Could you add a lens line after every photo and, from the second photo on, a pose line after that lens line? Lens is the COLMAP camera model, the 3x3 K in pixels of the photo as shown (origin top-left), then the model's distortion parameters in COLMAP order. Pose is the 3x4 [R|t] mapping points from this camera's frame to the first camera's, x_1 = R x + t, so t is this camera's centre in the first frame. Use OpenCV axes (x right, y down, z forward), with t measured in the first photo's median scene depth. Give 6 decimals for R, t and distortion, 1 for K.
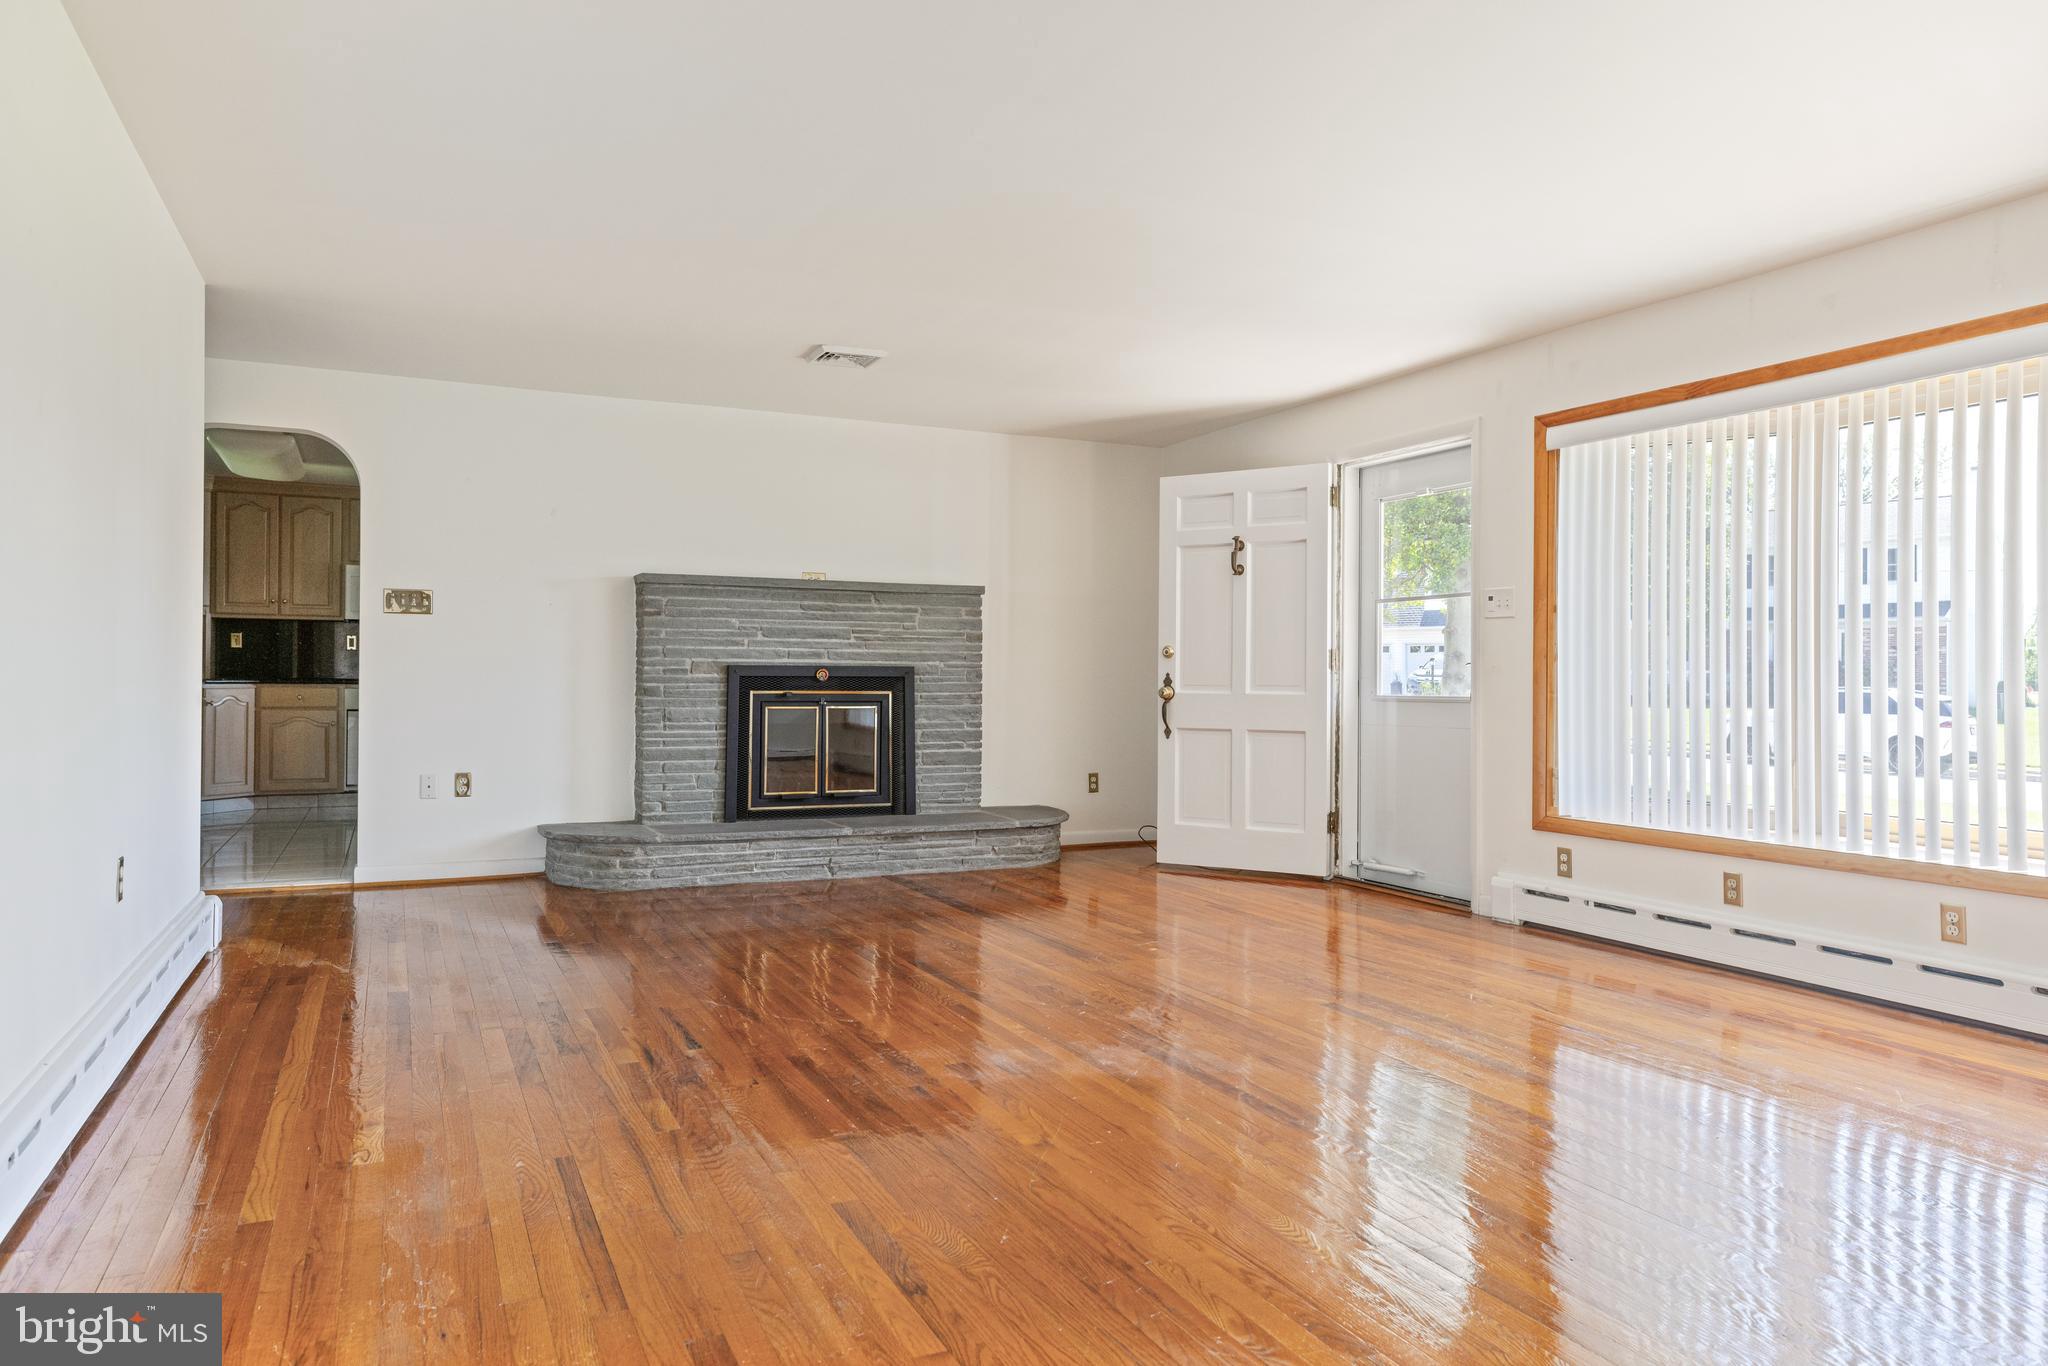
lens RADIAL K [[1414.9, 0, 1024.0], [0, 1414.9, 685.3], [0, 0, 1]] dist [0.024996, 0.003107]
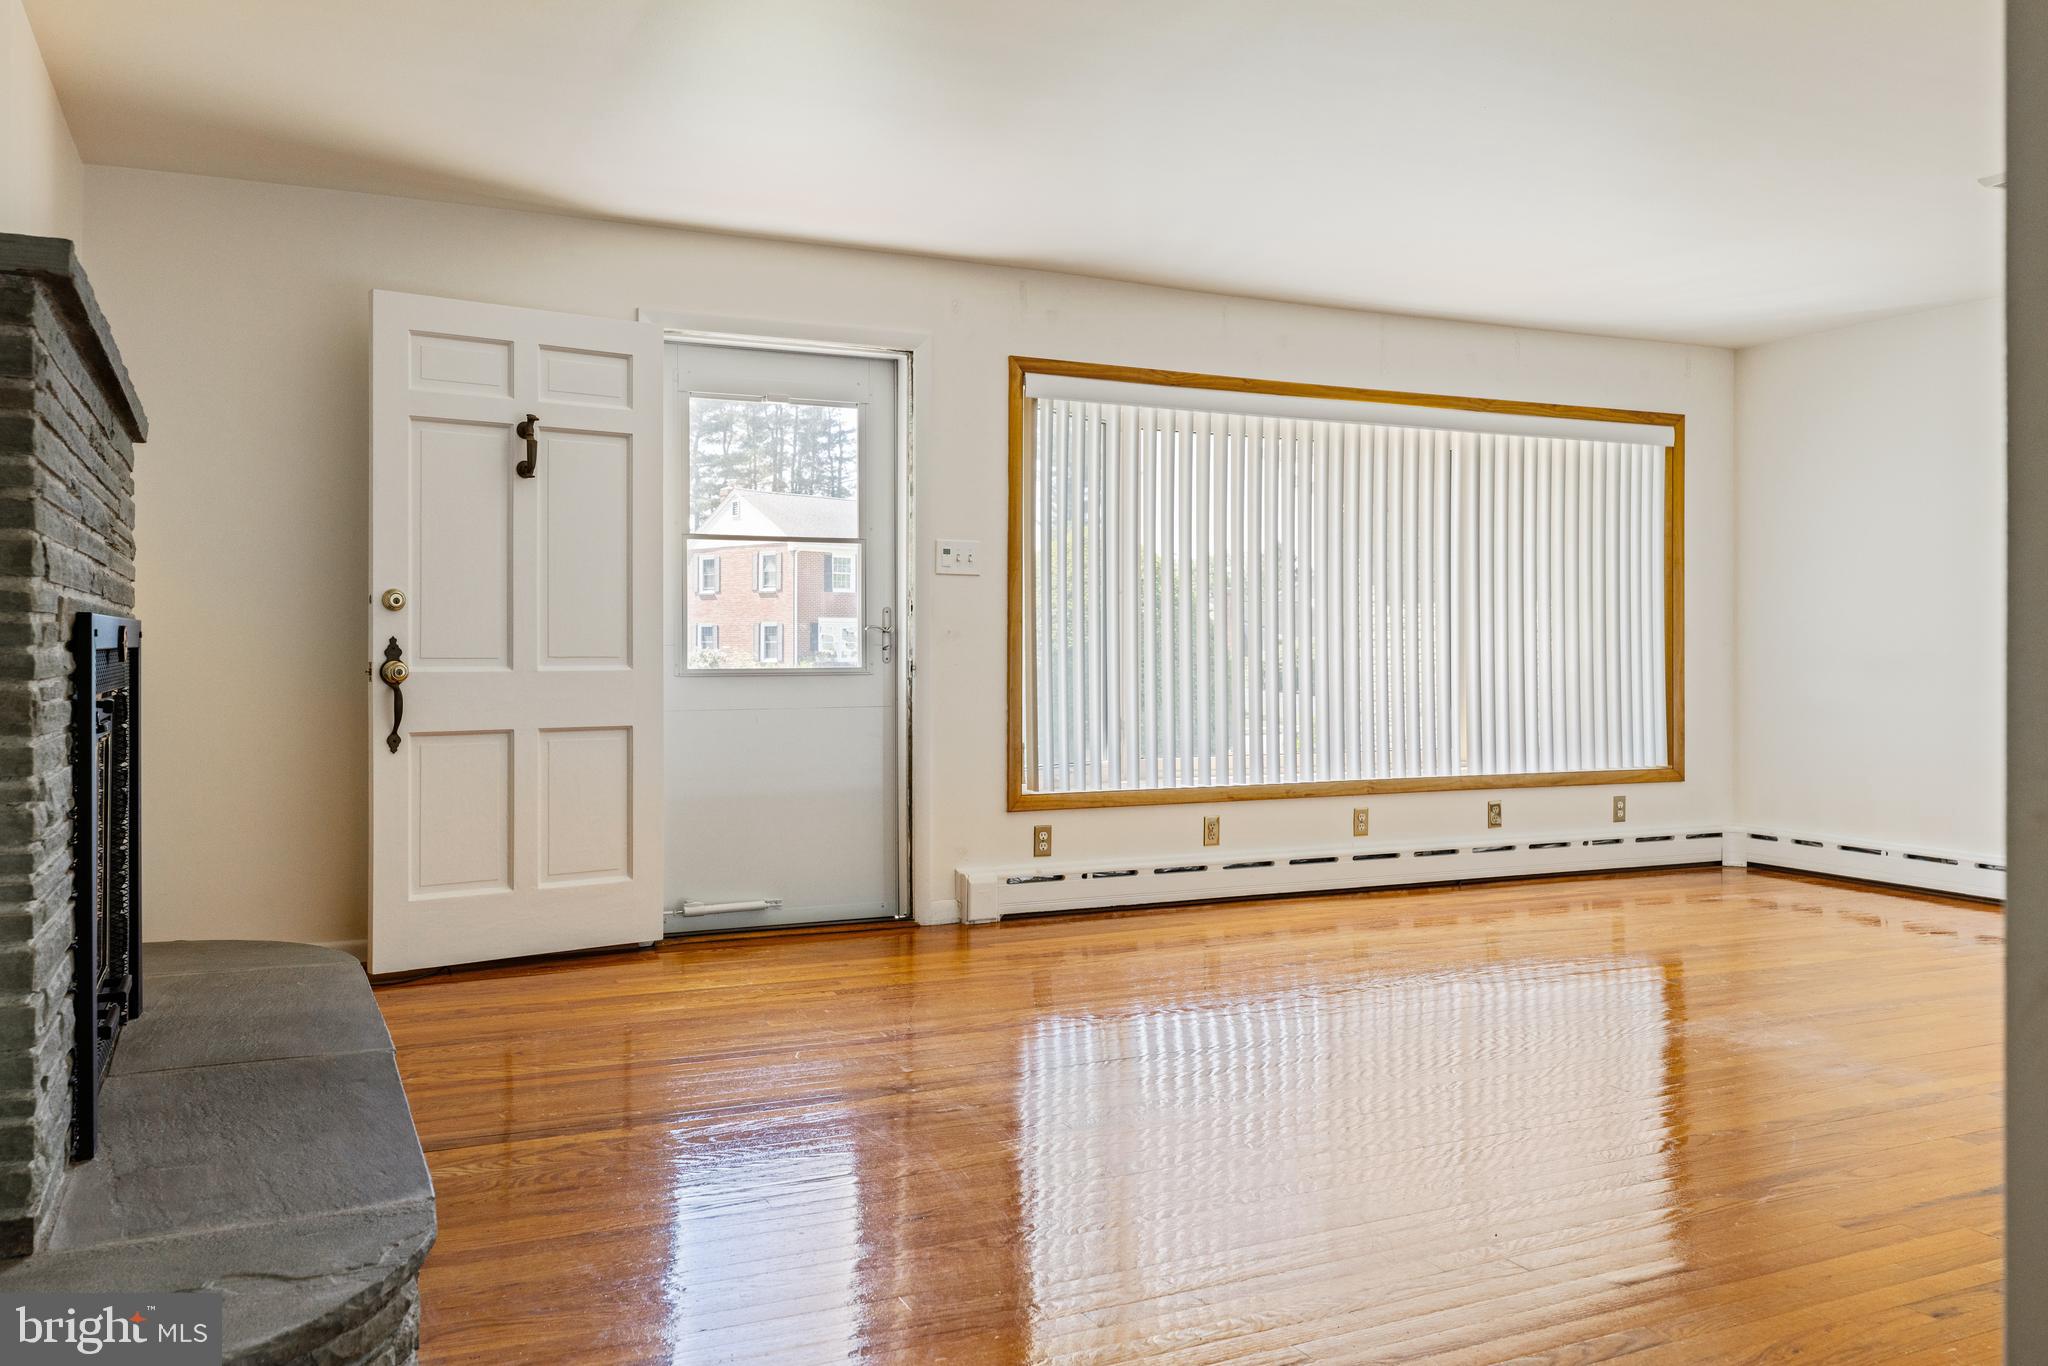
lens RADIAL K [[1615.4, 0, 1023.0], [0, 1615.4, 668.2], [0, 0, 1]] dist [-0.001091, 0.003401]
pose [[0.032035, -0.011978, 0.999415, -0.678223], [0.008700, 0.999894, 0.011705, -0.002004], [-0.999449, 0.008320, 0.032136, 0.967763]]
